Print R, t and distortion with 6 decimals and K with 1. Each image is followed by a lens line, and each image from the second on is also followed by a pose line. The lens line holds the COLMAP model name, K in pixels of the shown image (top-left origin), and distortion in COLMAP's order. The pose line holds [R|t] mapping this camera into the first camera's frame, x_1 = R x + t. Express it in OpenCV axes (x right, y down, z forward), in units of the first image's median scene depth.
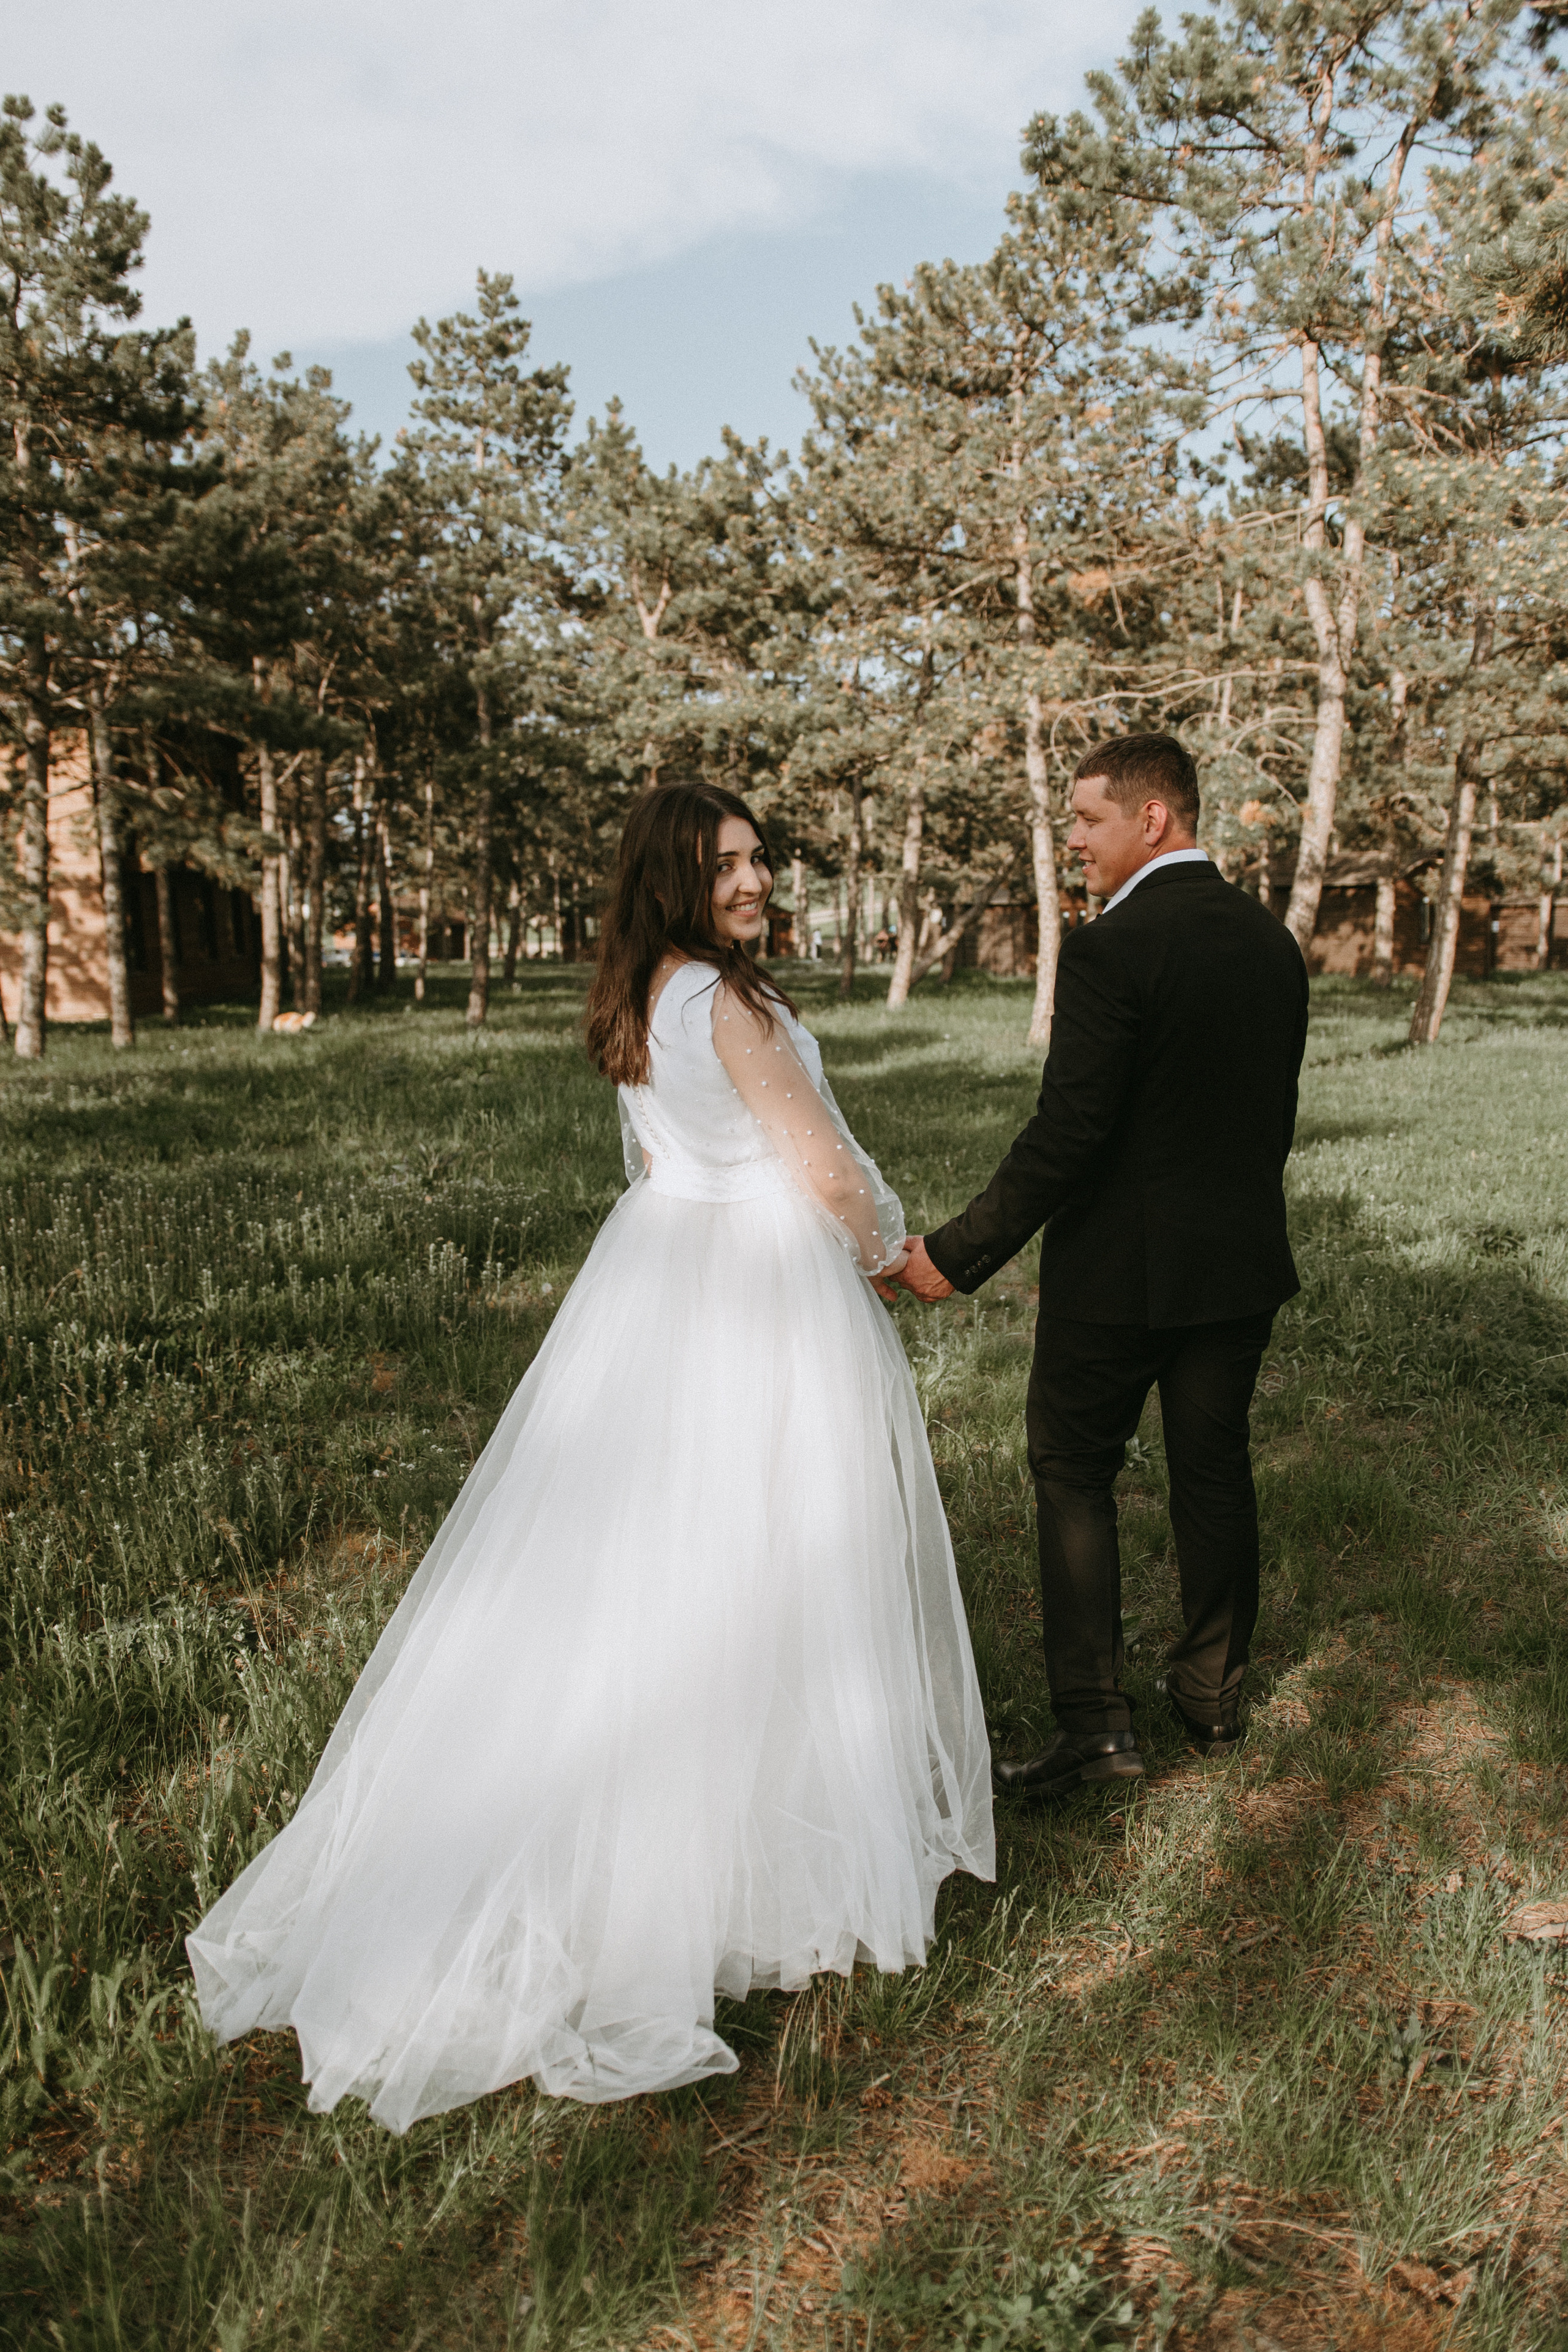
lens RADIAL K [[1872.2, 0, 785.7], [0, 1872.2, 1176.7], [0, 0, 1]] dist [-0.000453, -0.000104]
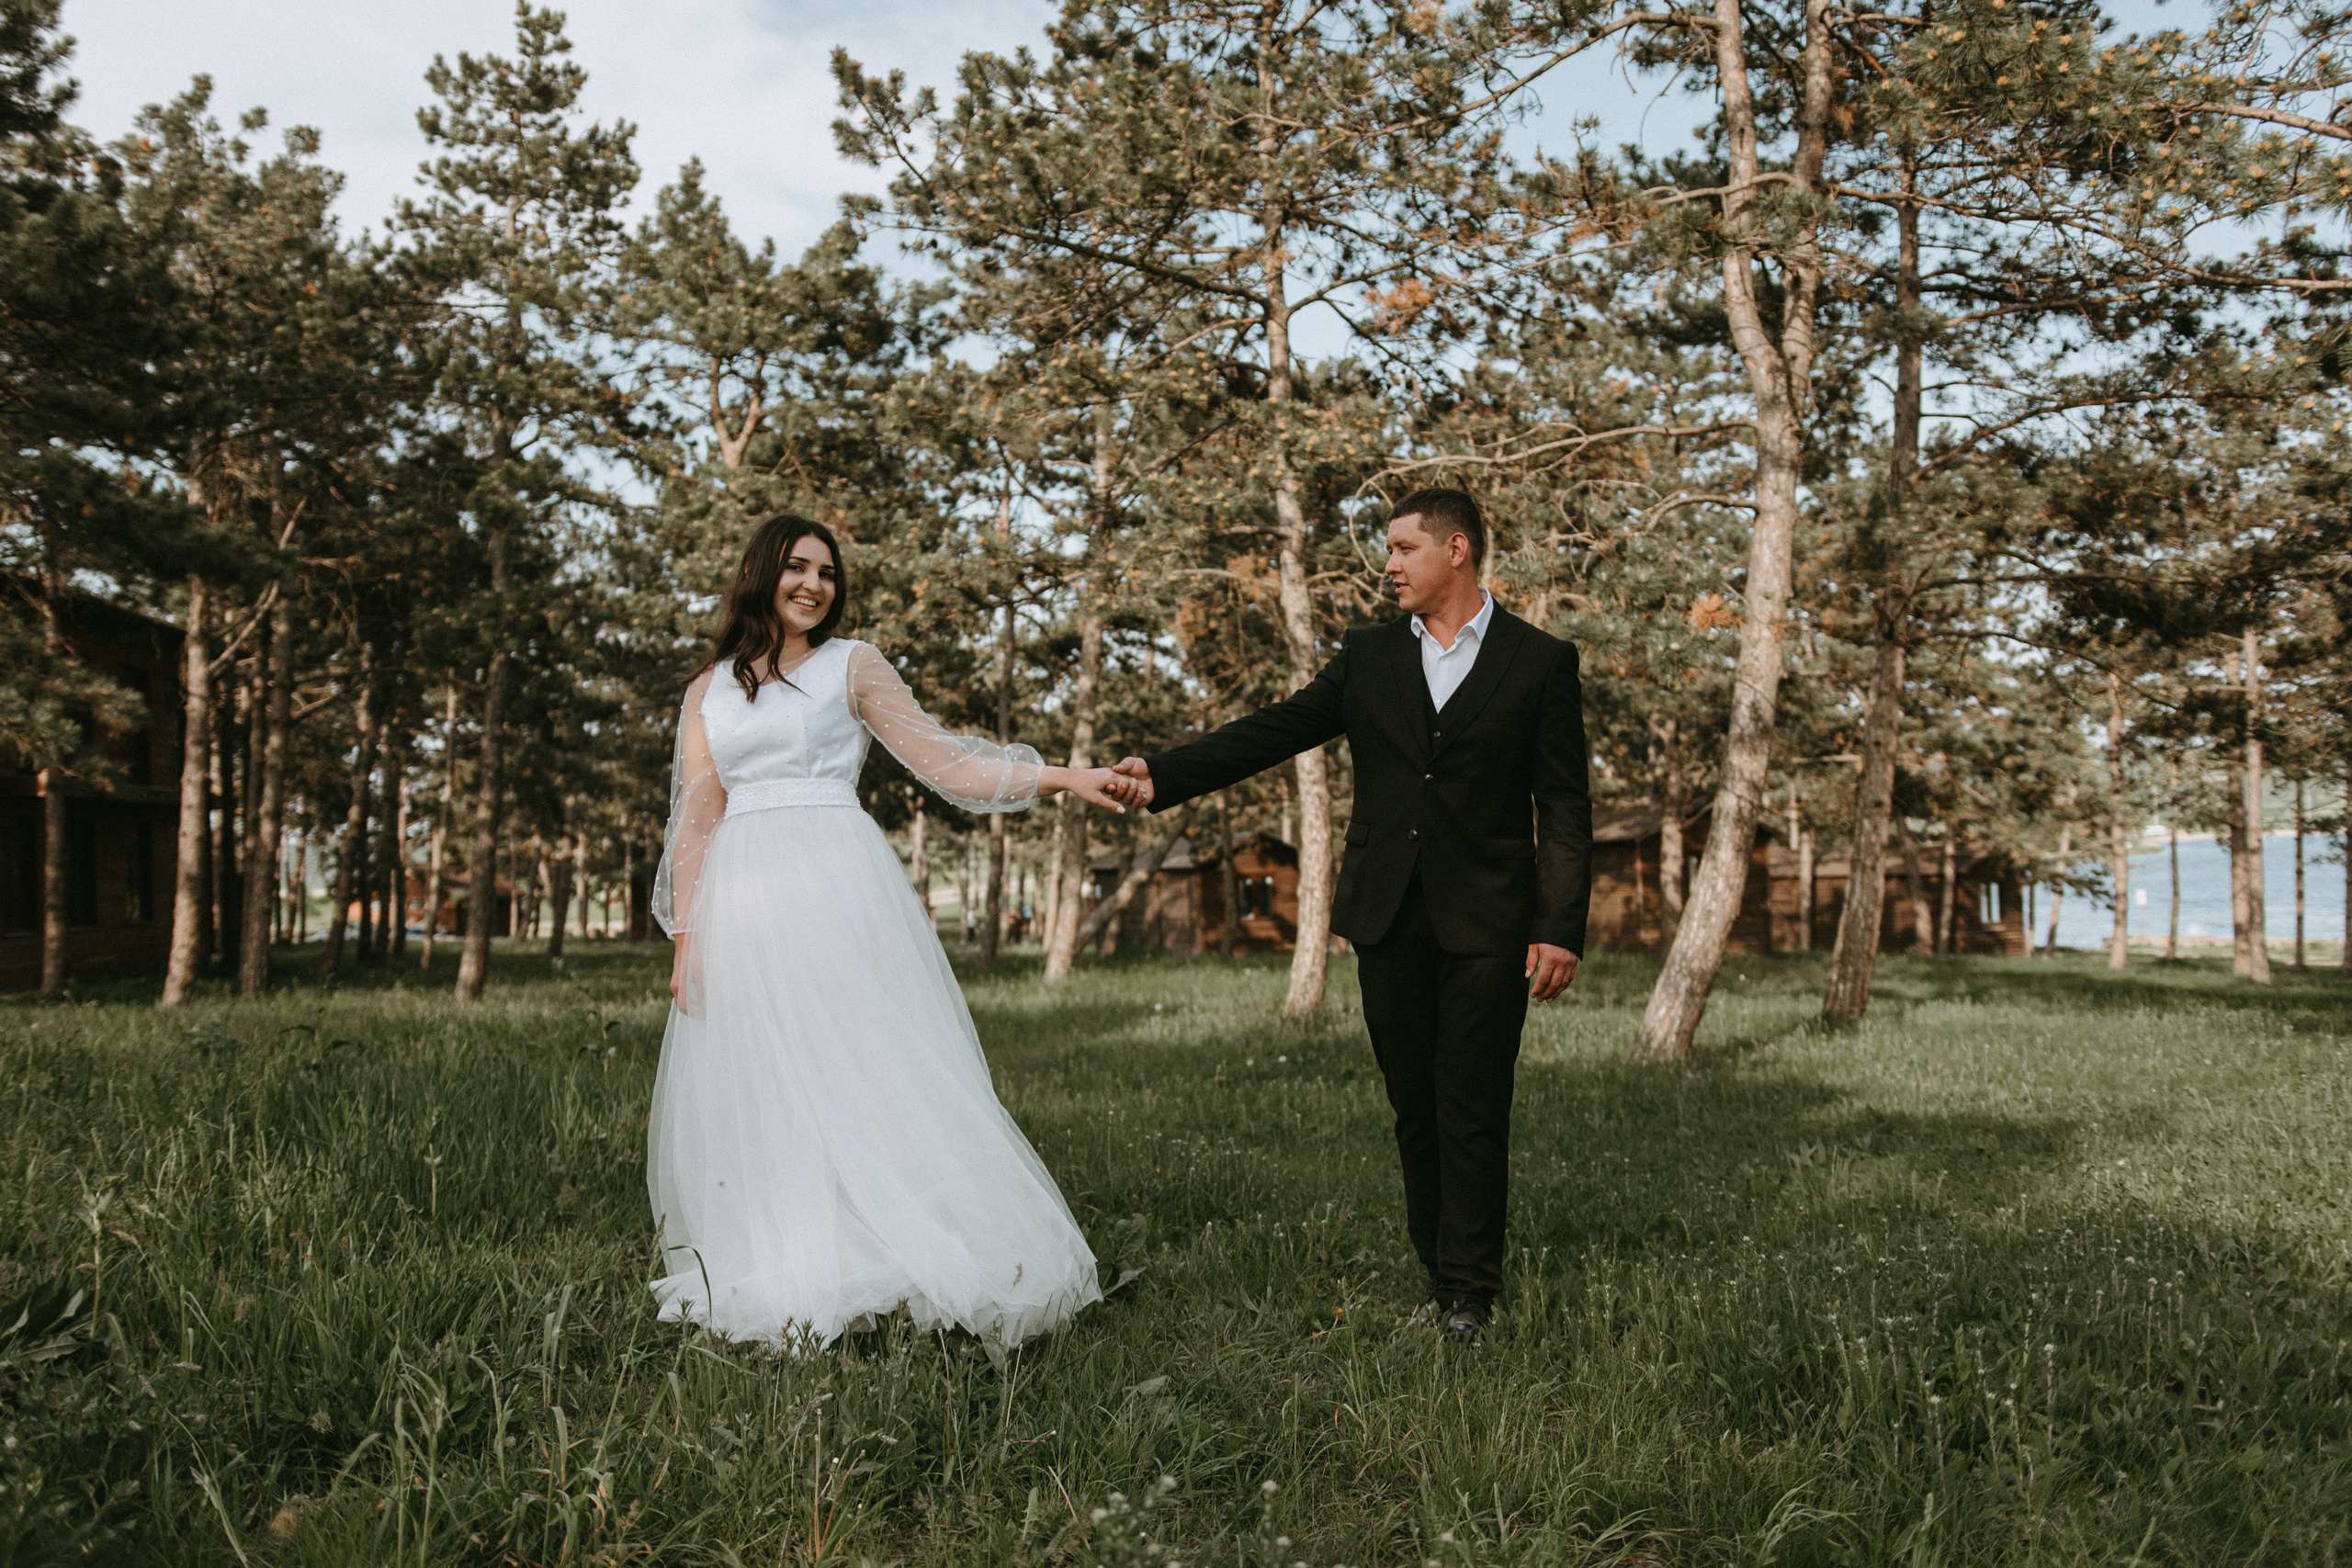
lens RADIAL K [[2189.3, 0, 1182.8], [0, 2189.3, 781.3], [0, 0, 1]] dist [-0.056058, 0.000000]
pose [[0.992019, 0.015560, 0.125122, -0.002203], [0.008516, 0.981822, -0.189615, -0.005332], [-0.125798, 0.189167, 0.973854, 0.170724]]
